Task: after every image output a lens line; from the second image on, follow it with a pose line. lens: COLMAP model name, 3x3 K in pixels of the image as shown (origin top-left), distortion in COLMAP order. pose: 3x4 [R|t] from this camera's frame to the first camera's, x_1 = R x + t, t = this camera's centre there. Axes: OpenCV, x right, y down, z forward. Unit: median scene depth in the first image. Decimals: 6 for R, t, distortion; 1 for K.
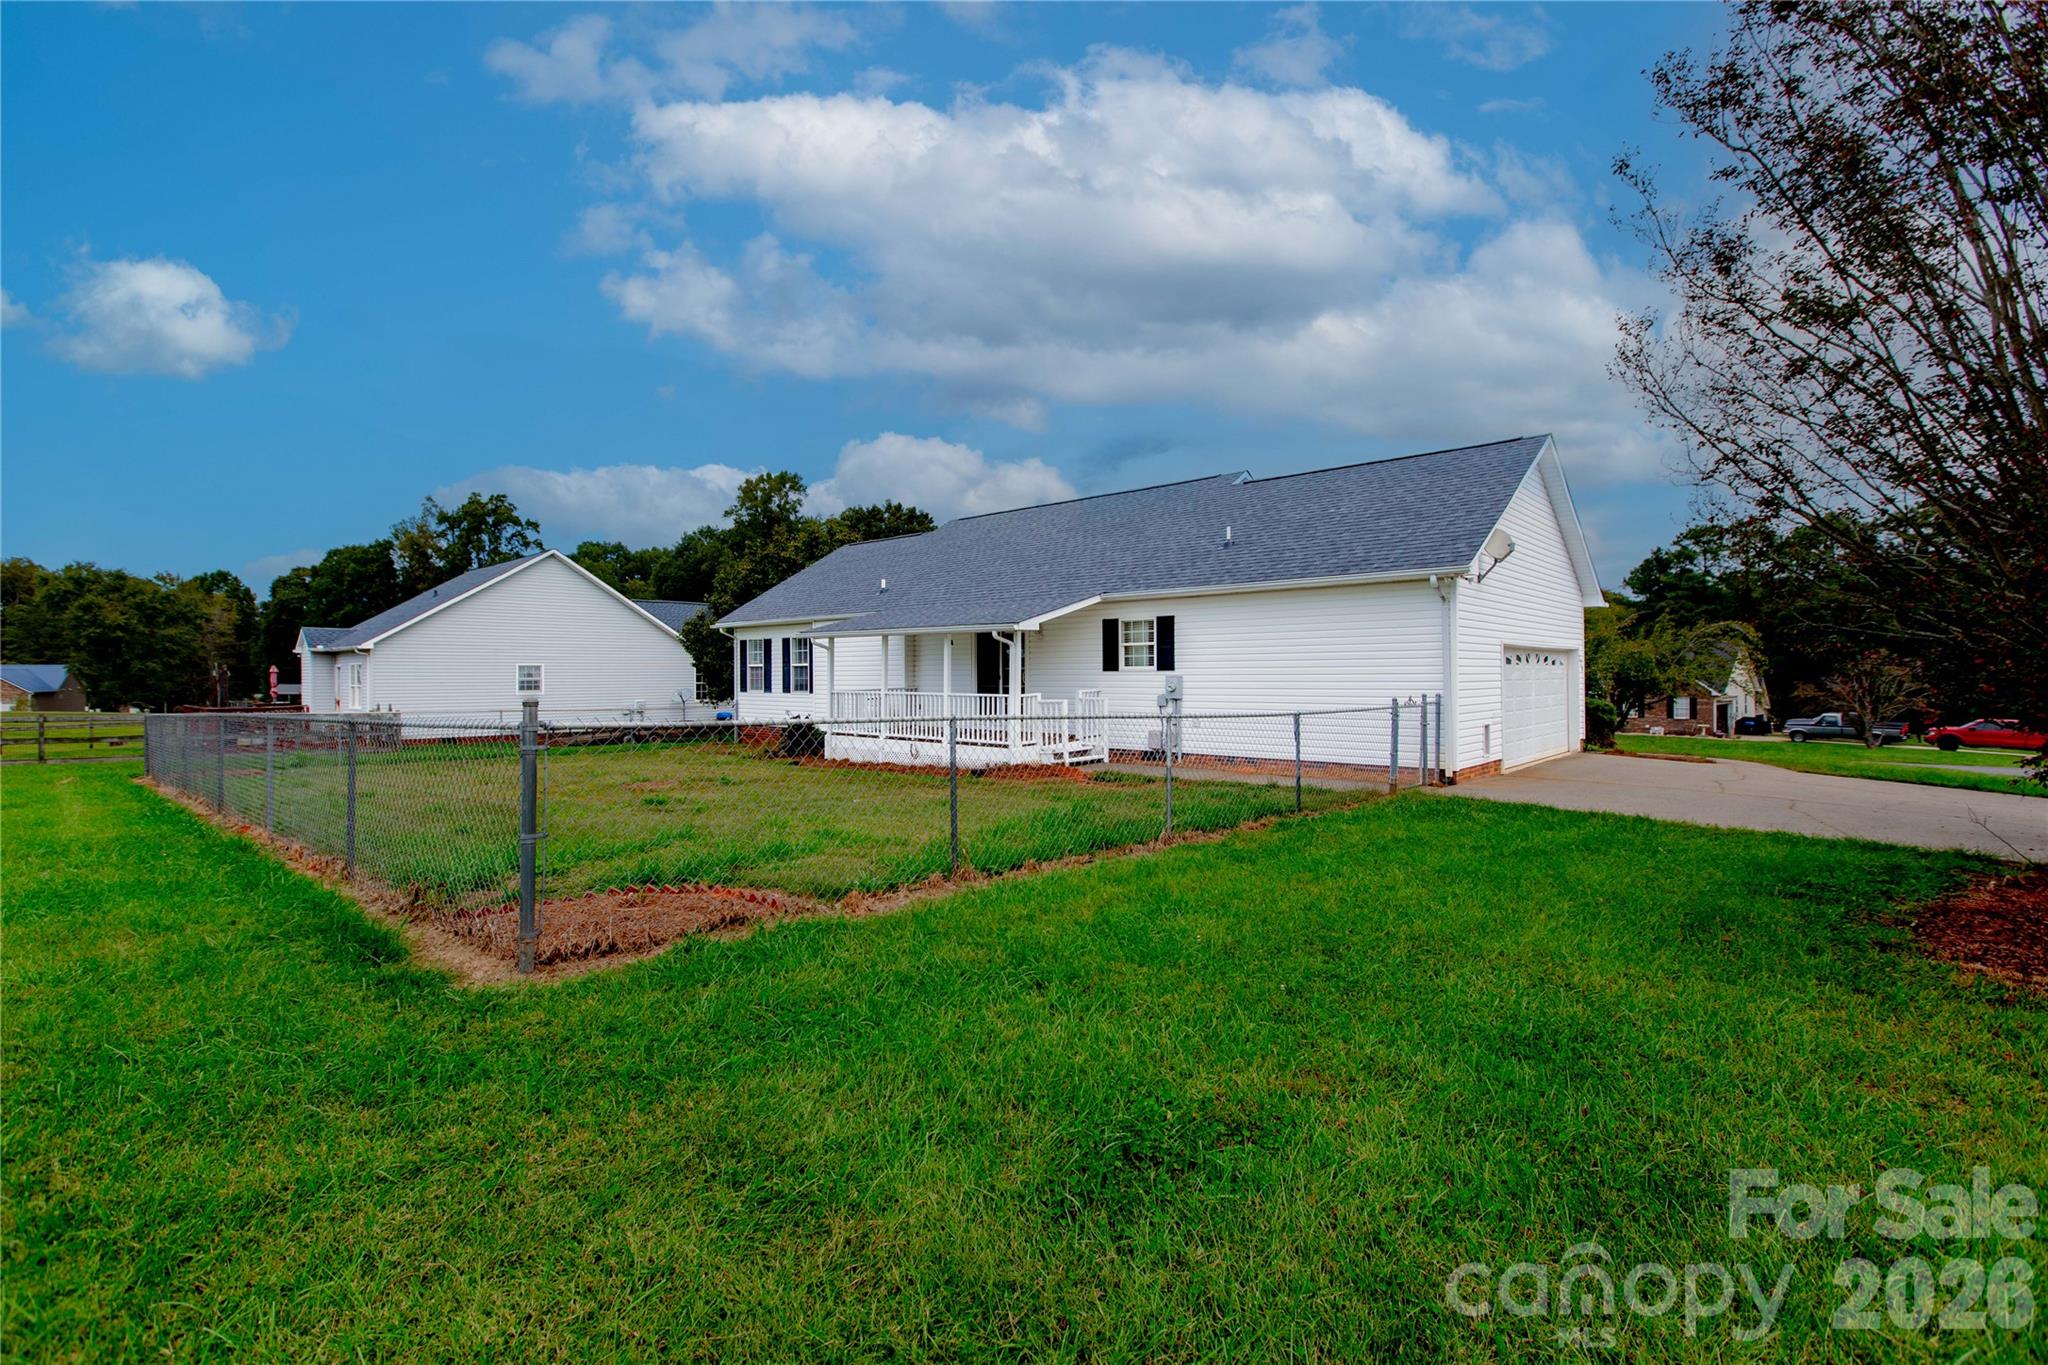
lens RADIAL K [[933.6, 0, 1013.6], [0, 933.6, 688.6], [0, 0, 1]] dist [-0.002550, -0.002050]
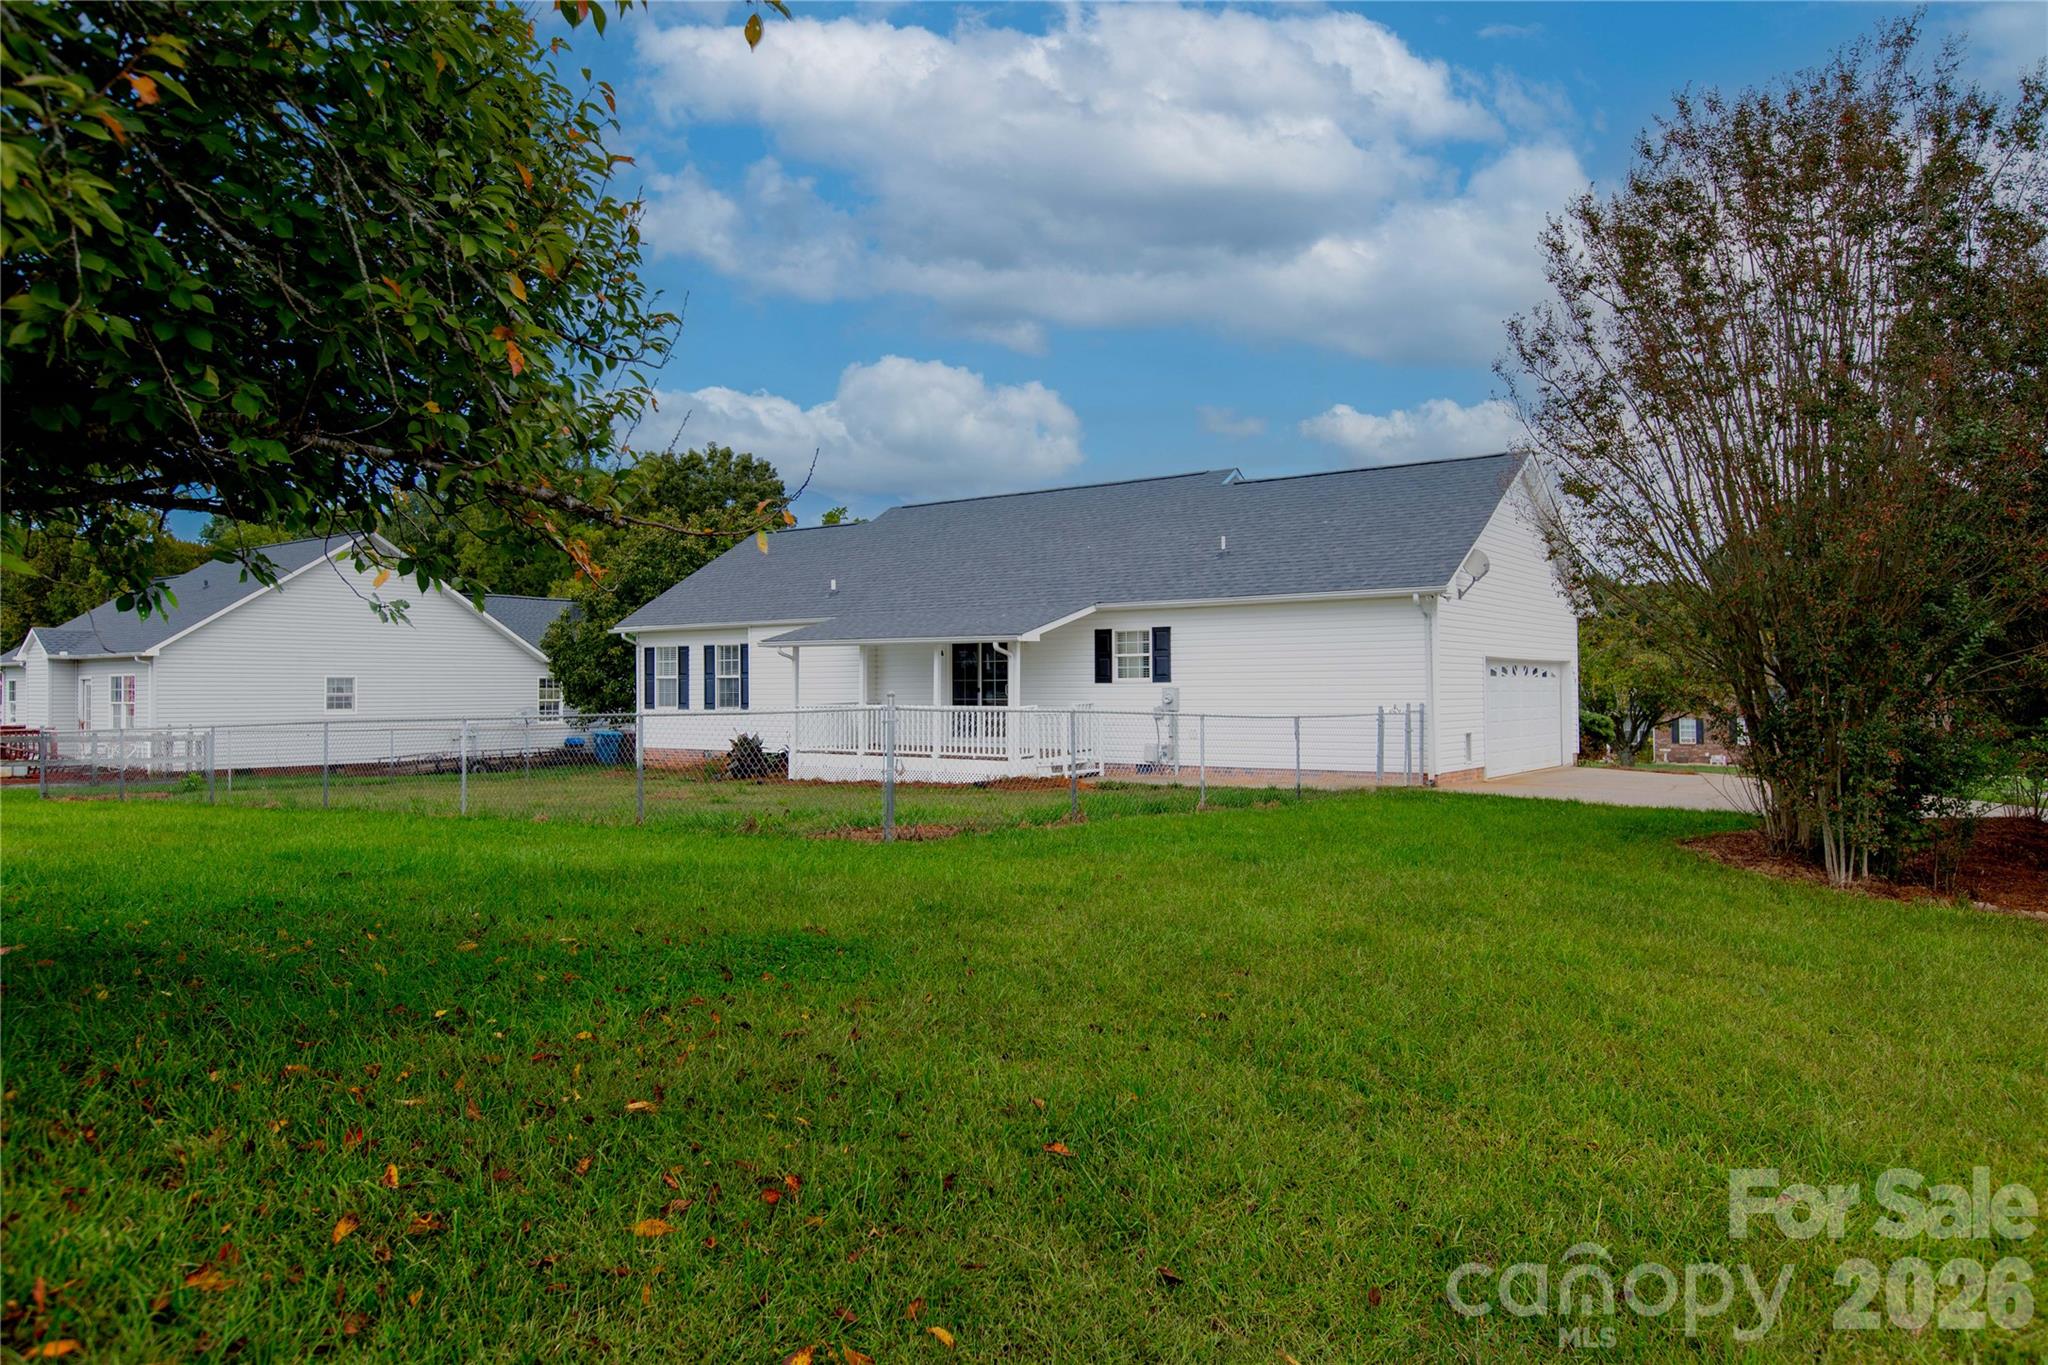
lens RADIAL K [[1377.6, 0, 1024.9], [0, 1377.6, 684.6], [0, 0, 1]] dist [-0.043335, -0.000033]
pose [[0.993042, -0.000642, 0.117755, -0.145435], [0.002919, 0.999812, -0.019169, 0.010059], [-0.117721, 0.019379, 0.992858, -0.406323]]
